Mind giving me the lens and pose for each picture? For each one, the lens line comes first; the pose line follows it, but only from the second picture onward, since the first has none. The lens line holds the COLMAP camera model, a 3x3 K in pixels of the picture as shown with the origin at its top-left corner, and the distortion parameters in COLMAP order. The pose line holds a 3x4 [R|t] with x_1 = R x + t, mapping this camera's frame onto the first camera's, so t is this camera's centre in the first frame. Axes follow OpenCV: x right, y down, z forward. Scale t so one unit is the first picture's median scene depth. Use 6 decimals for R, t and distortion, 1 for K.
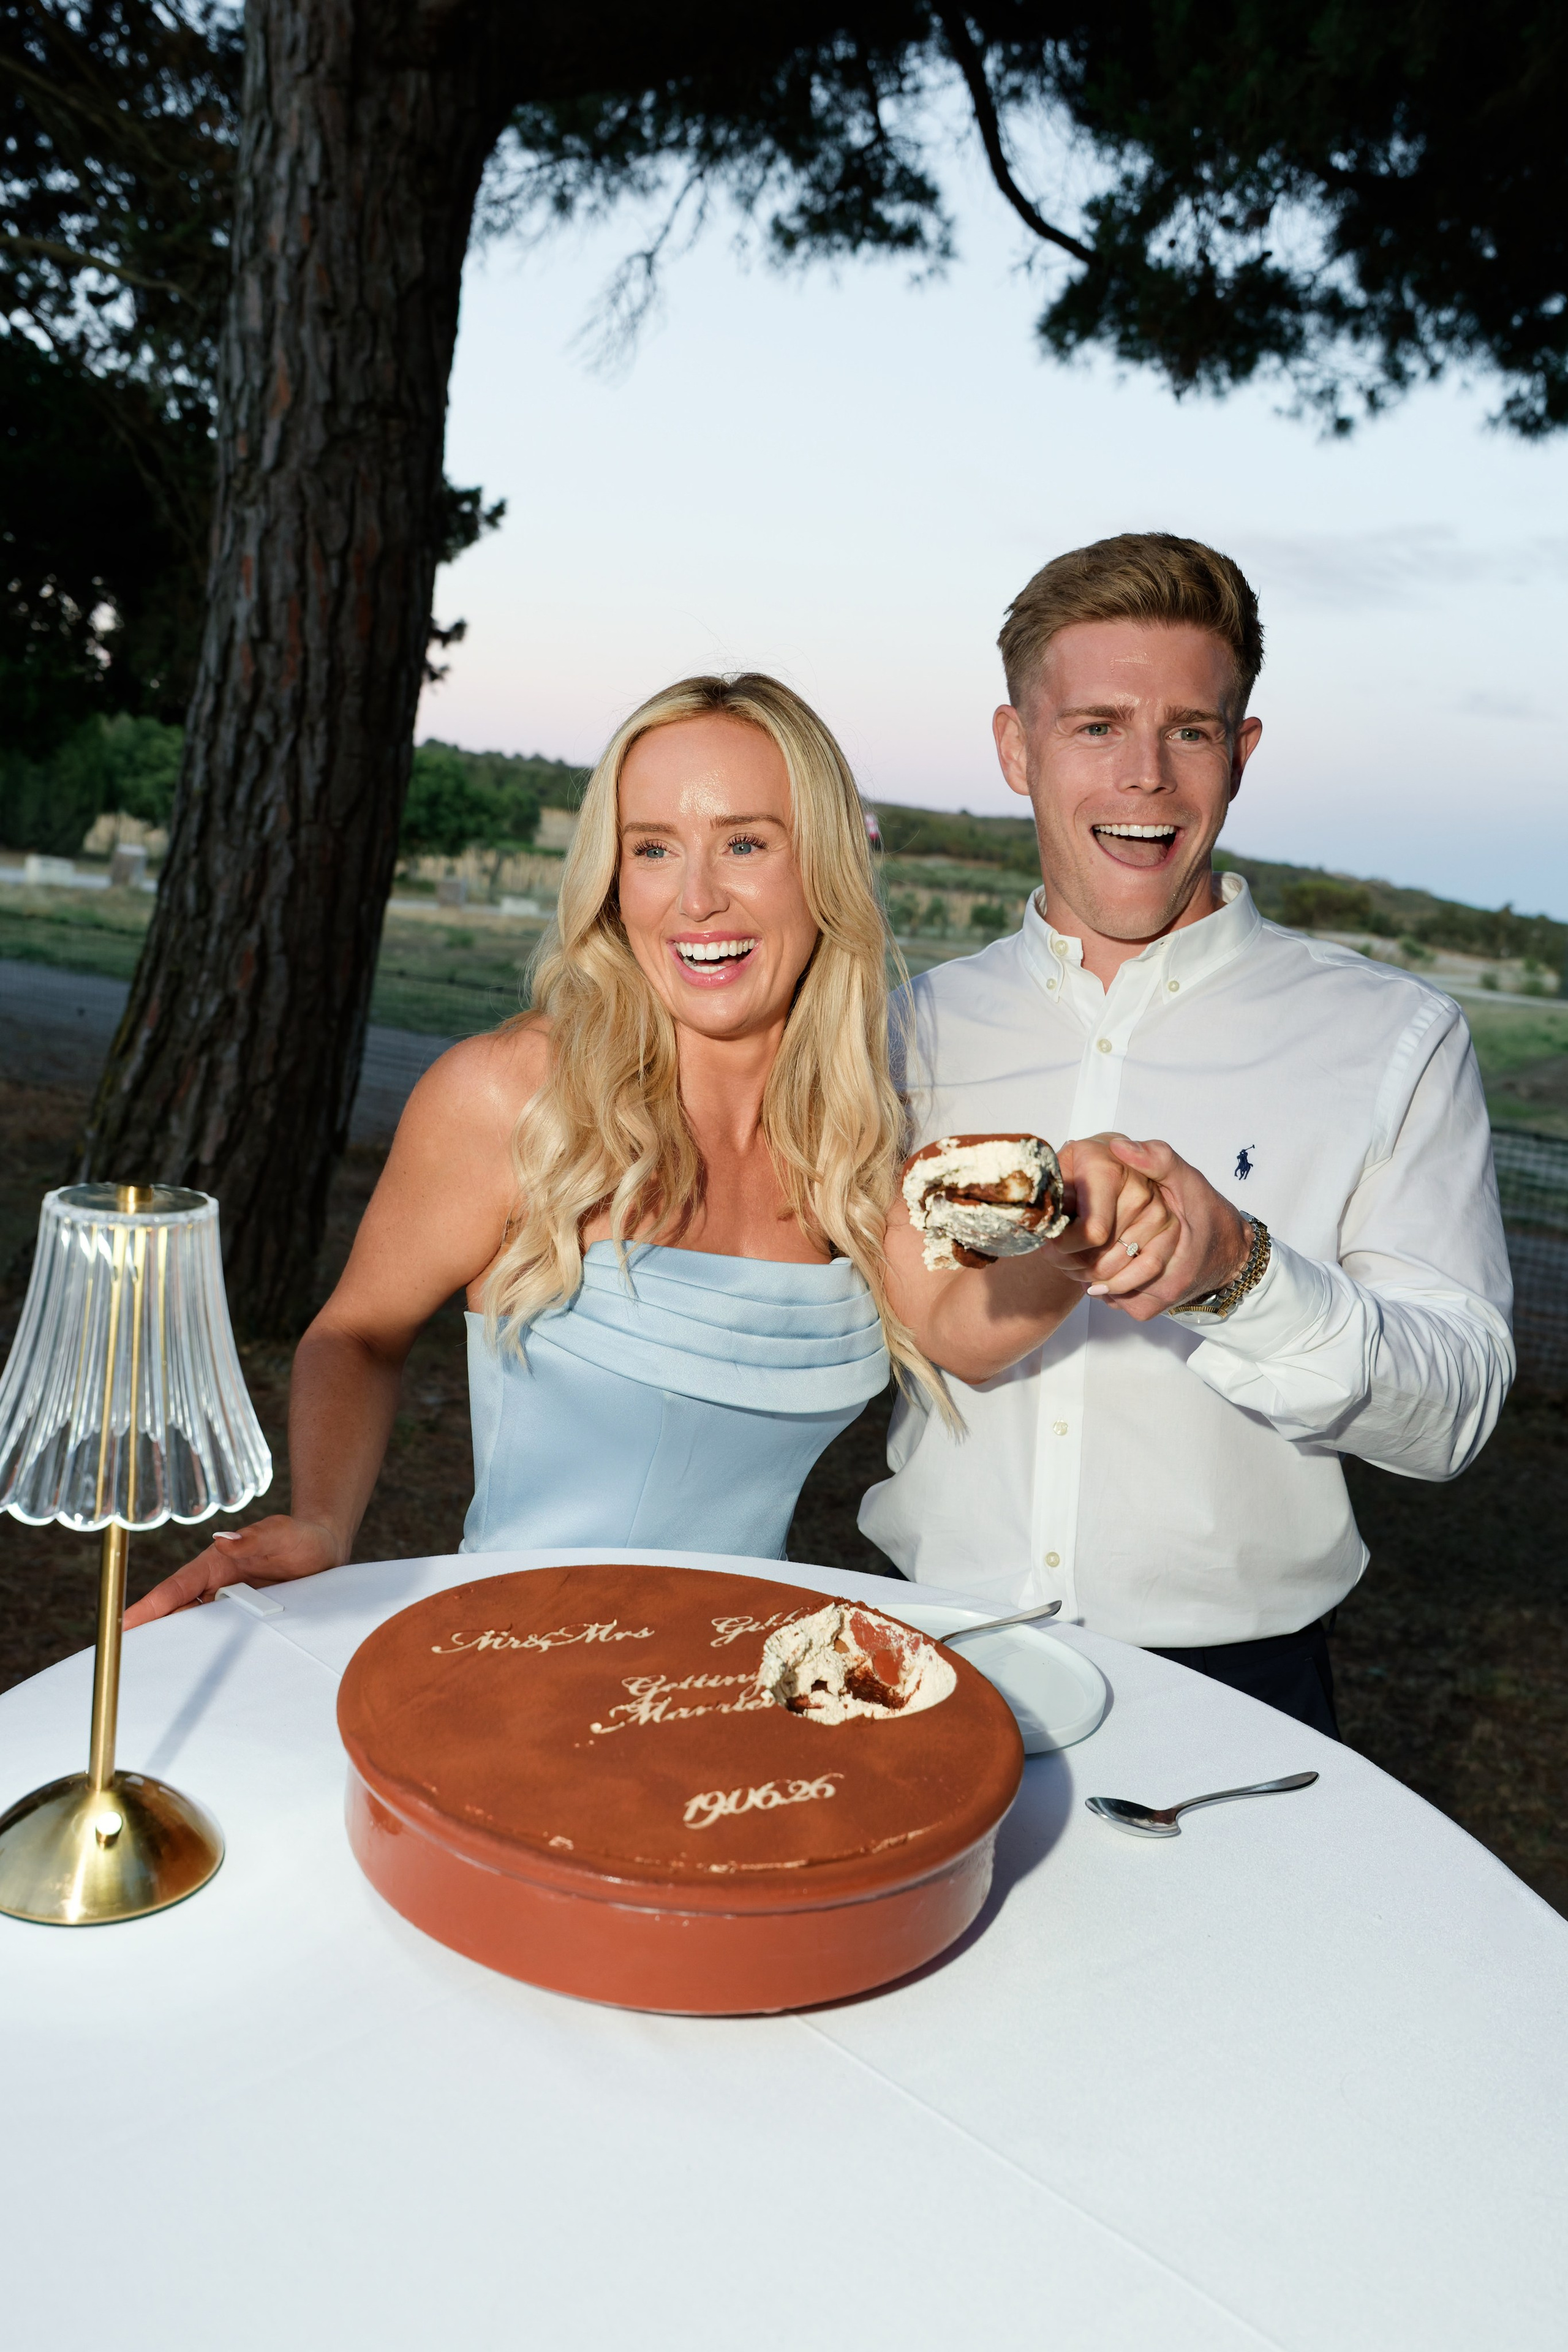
lens RADIAL K [[1968.2, 0, 799.1], [0, 1968.2, 1236.7], [0, 0, 1]] dist [0.036002, -0.029676]
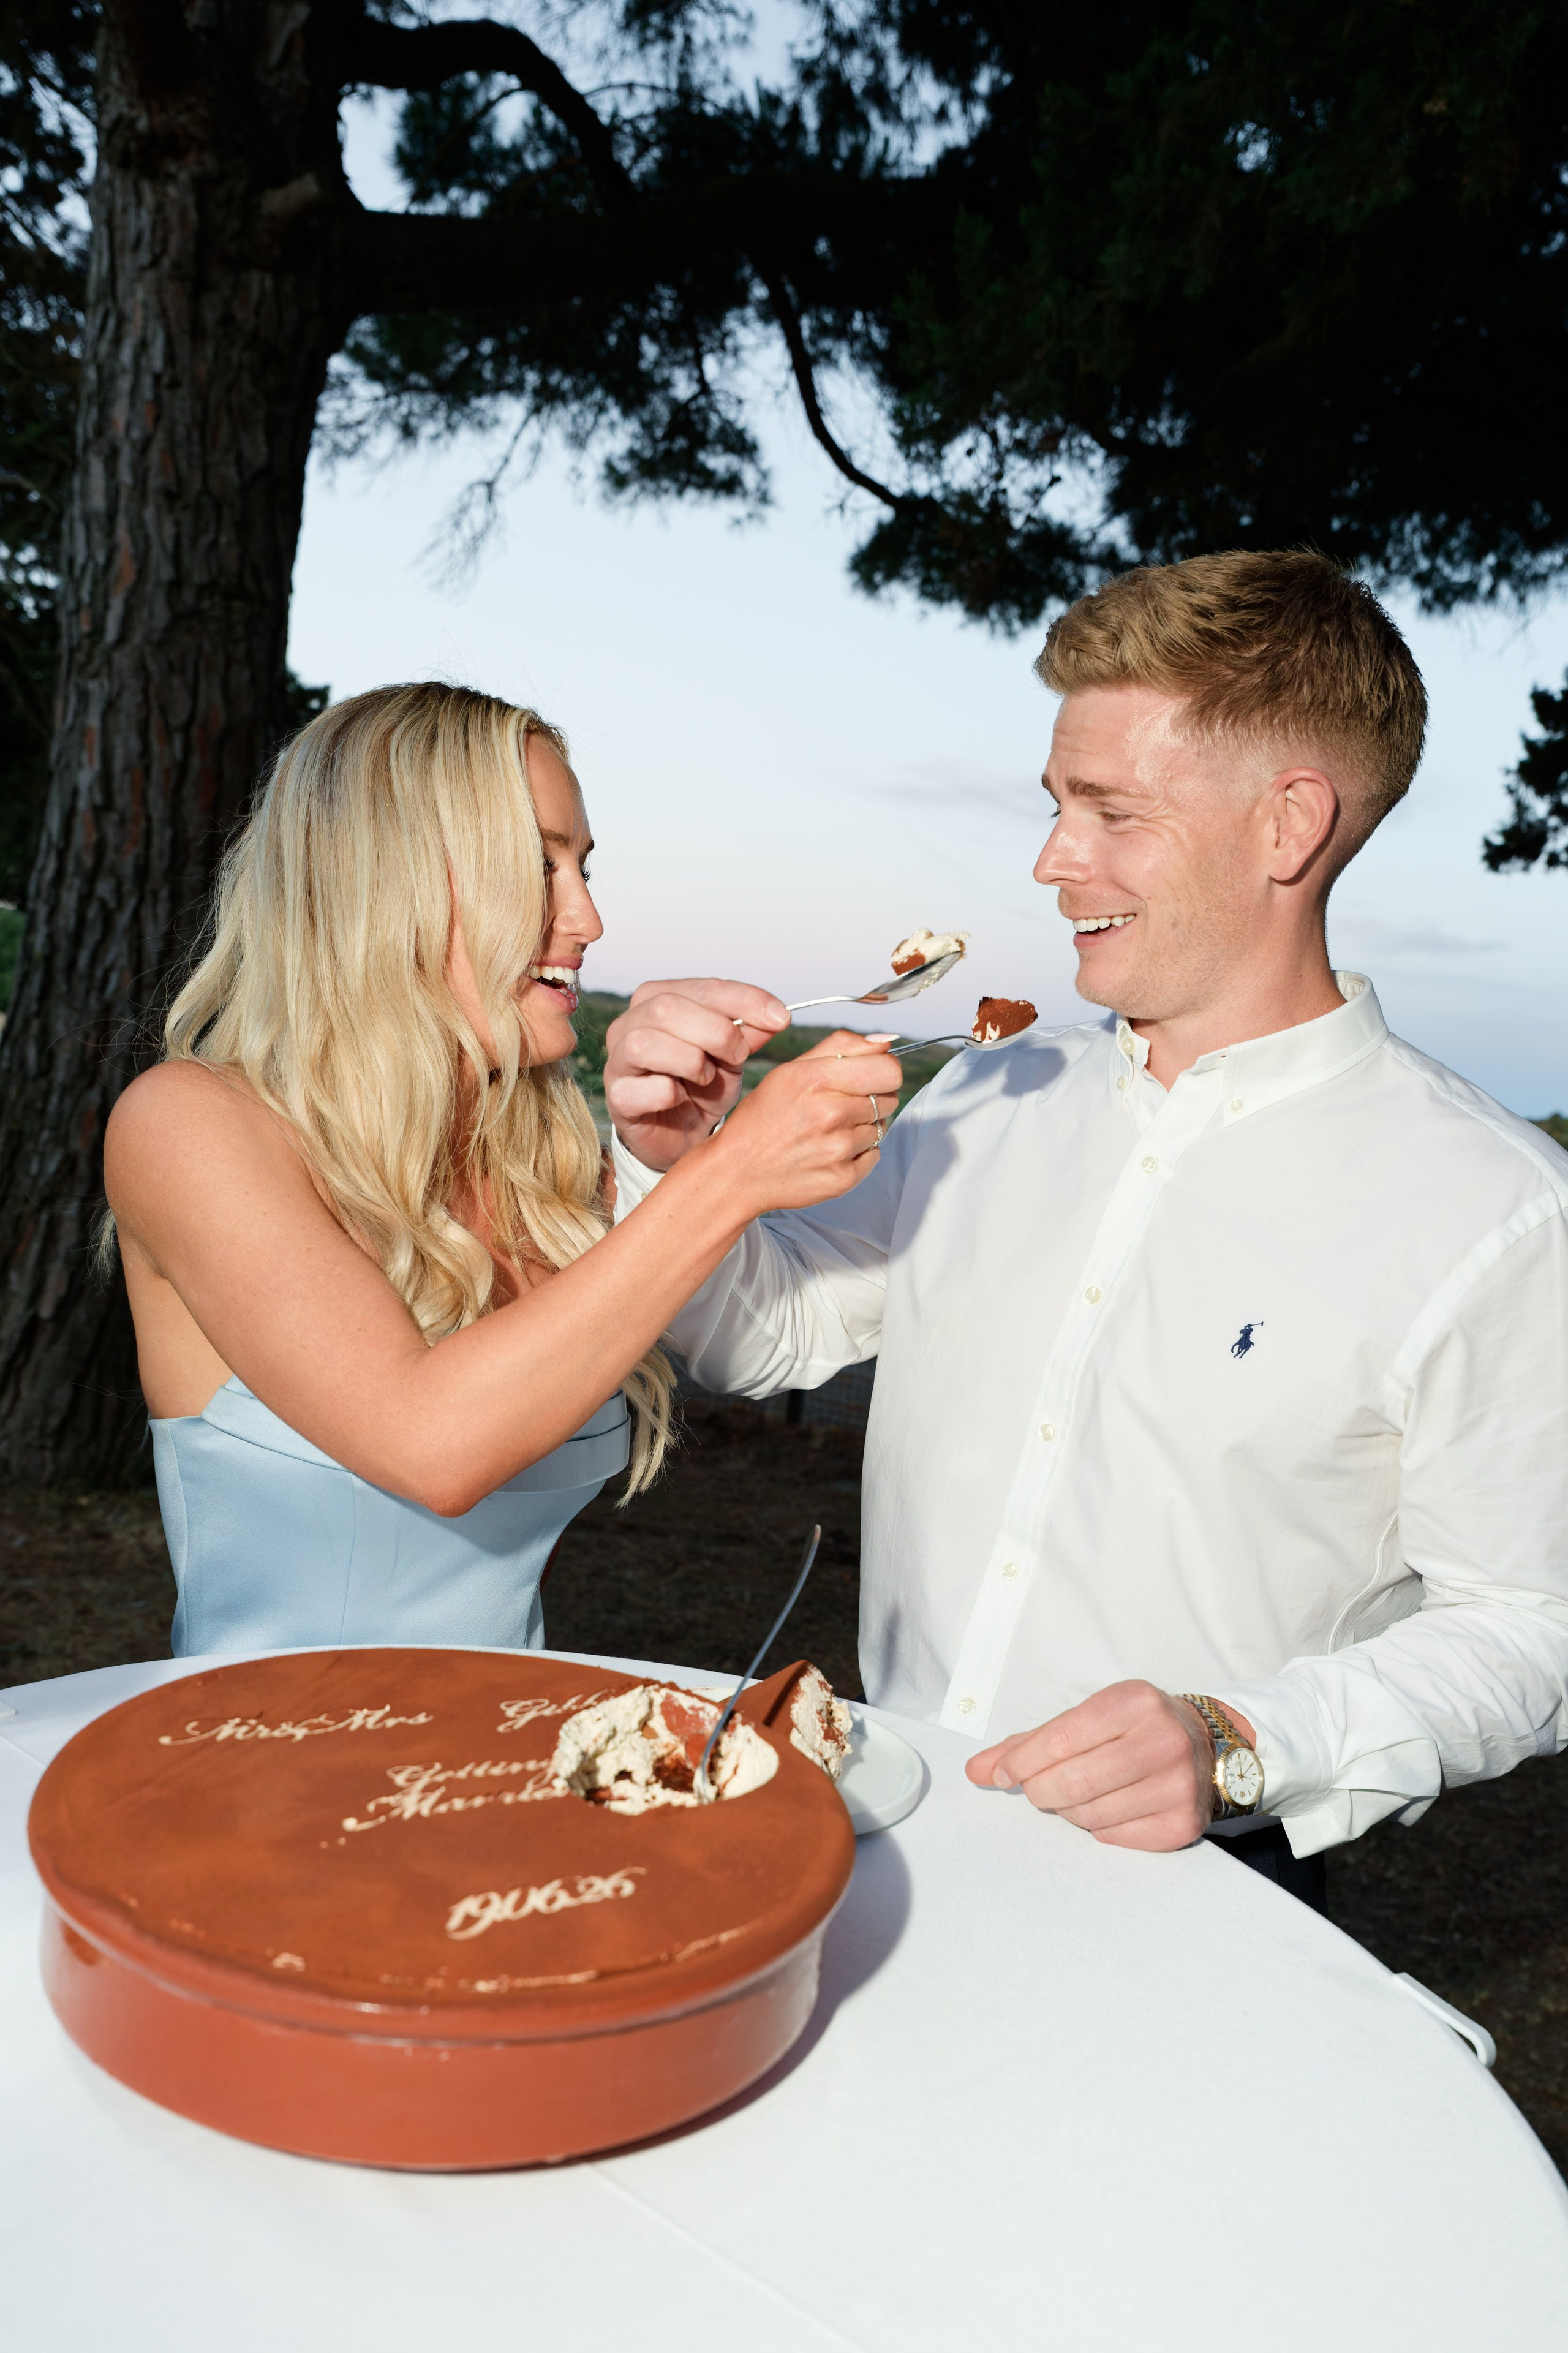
lens RADIAL K [[1774.7, 0, 824.0], [0, 1774.7, 1348.0], [0, 0, 1]] dist [0.050428, -0.049547]
pose [[0.994505, -0.000391, 0.104689, 0.003830], [0.004177, 0.999345, -0.035946, 0.015494], [-0.104607, 0.036186, 0.993855, 0.044891]]
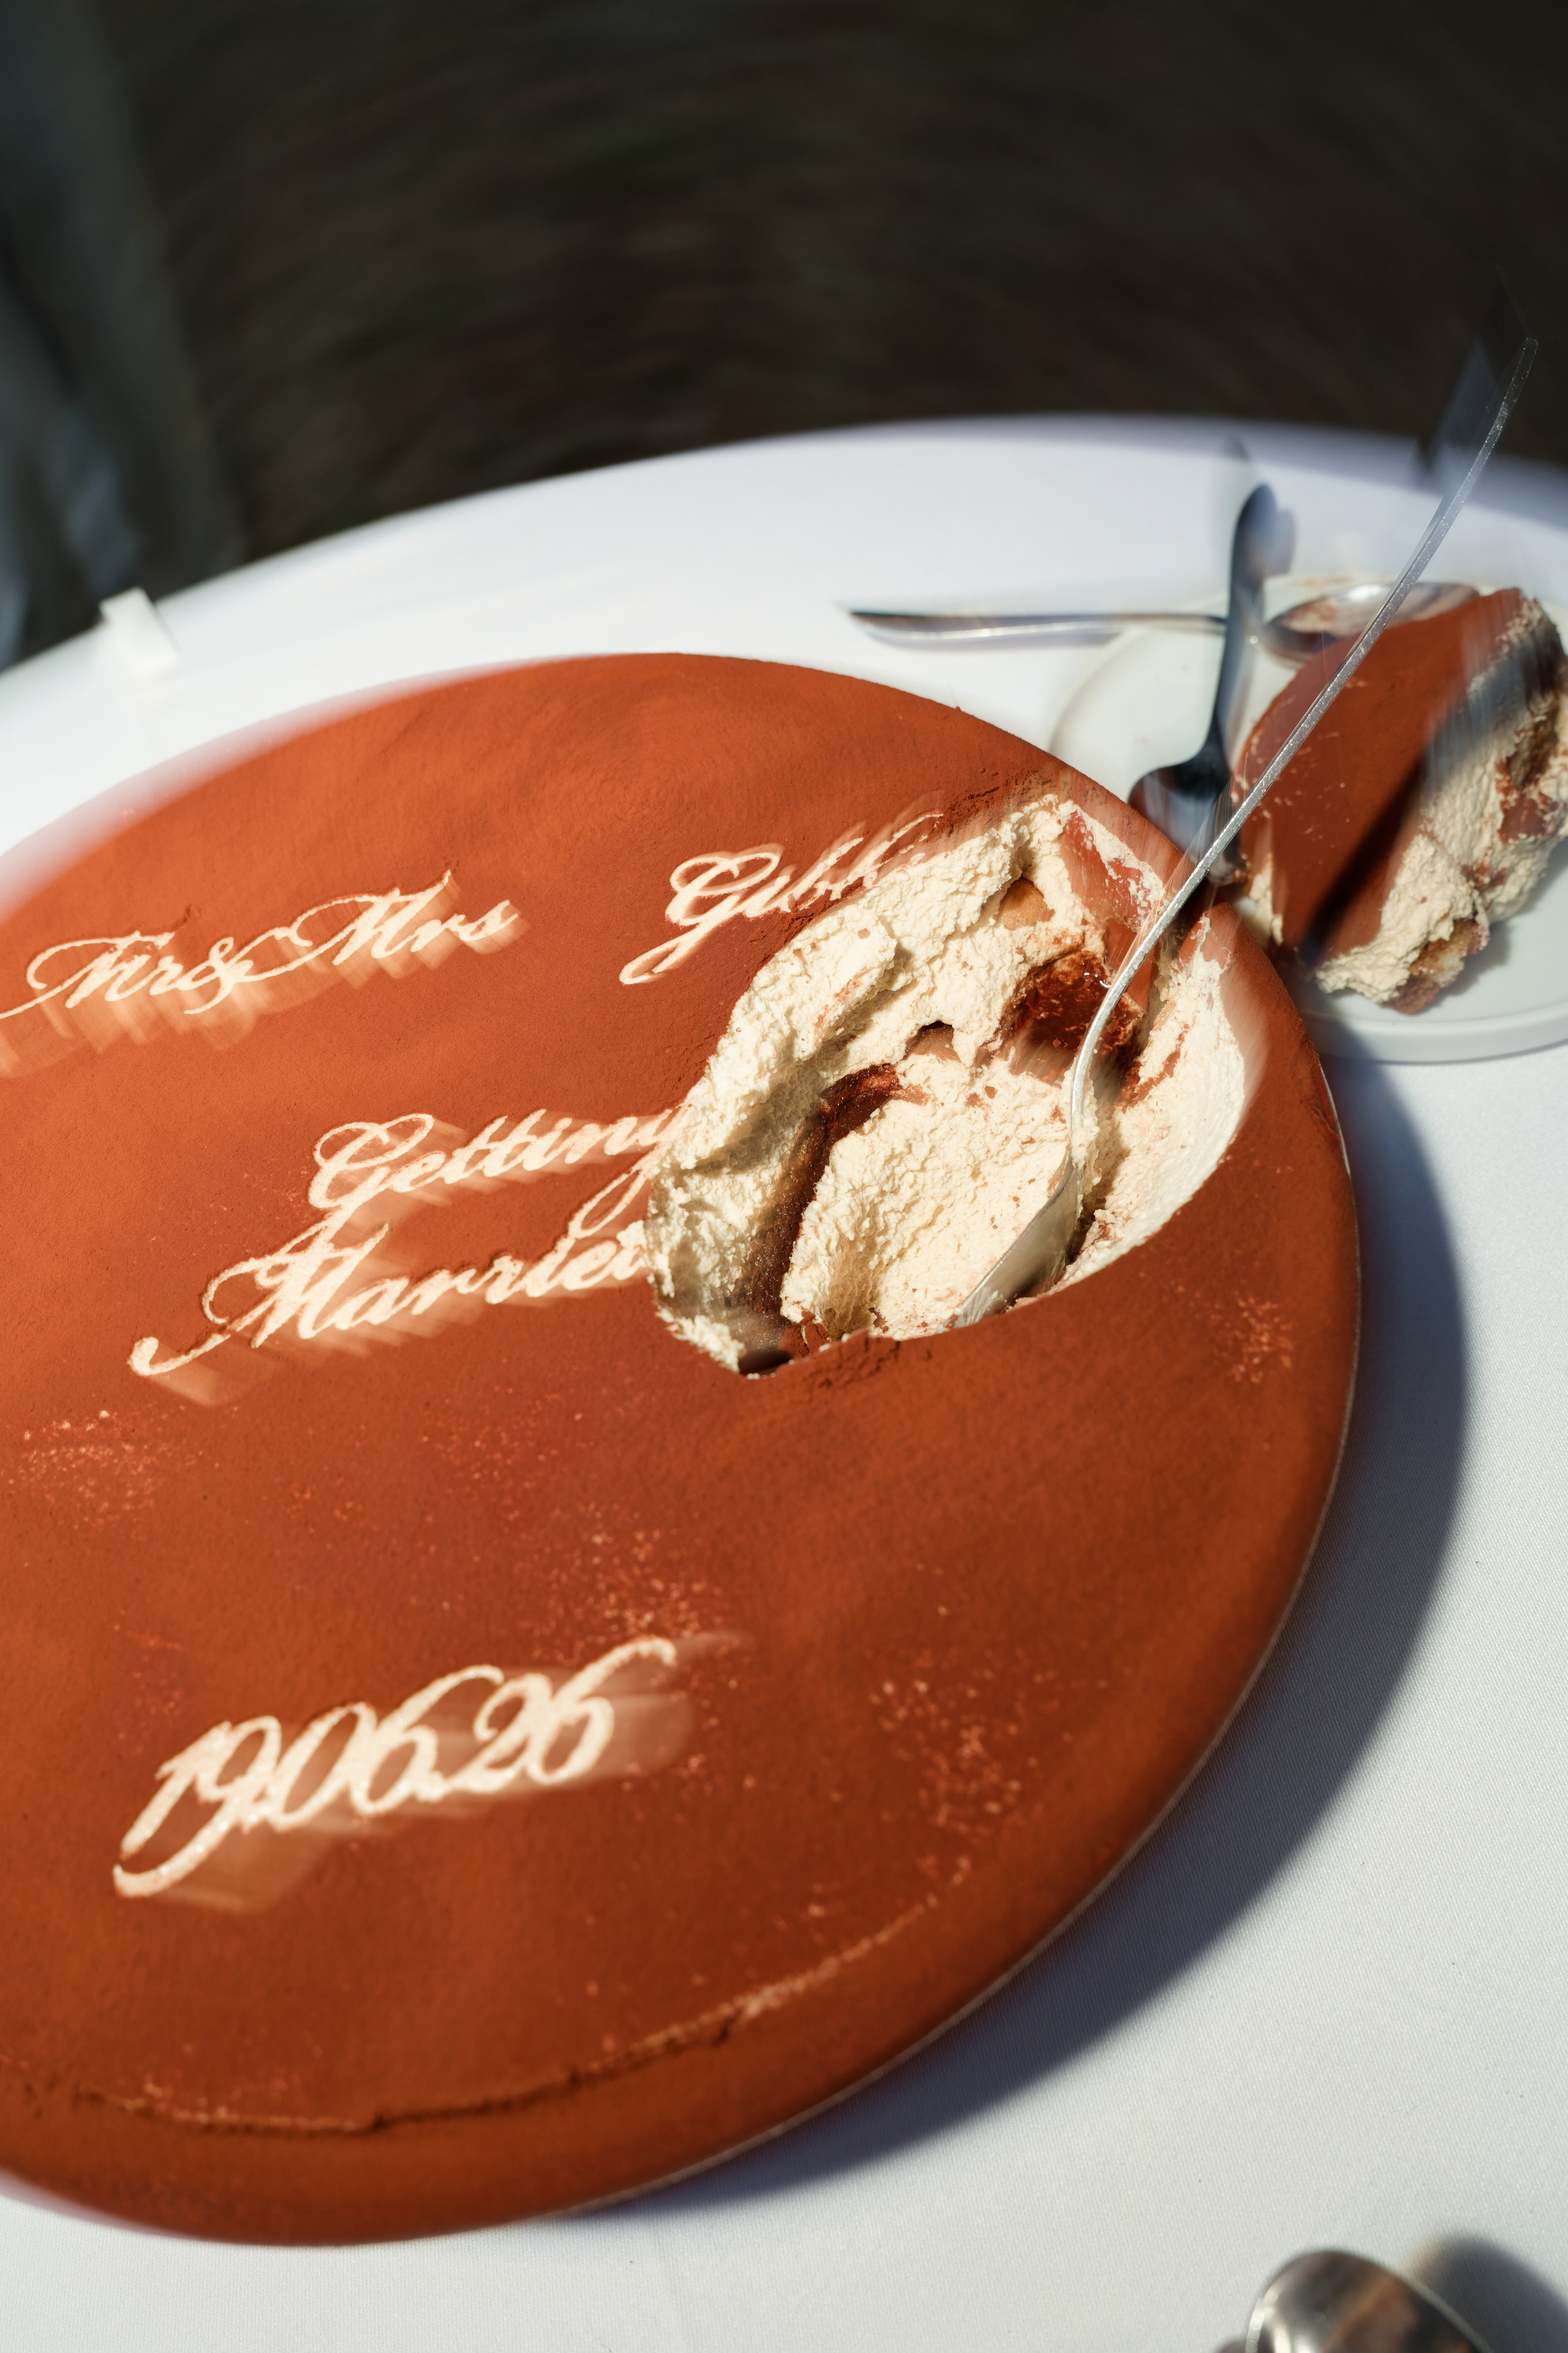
lens RADIAL K [[1669.5, 0, 802.1], [0, 1669.5, 1176.3], [0, 0, 1]] dist [0.005877, -0.013676]
pose [[0.916810, 0.142545, -0.373014, 0.028182], [0.142413, 0.755976, 0.638920, 0.006009], [0.373065, -0.638890, 0.672787, 0.176025]]
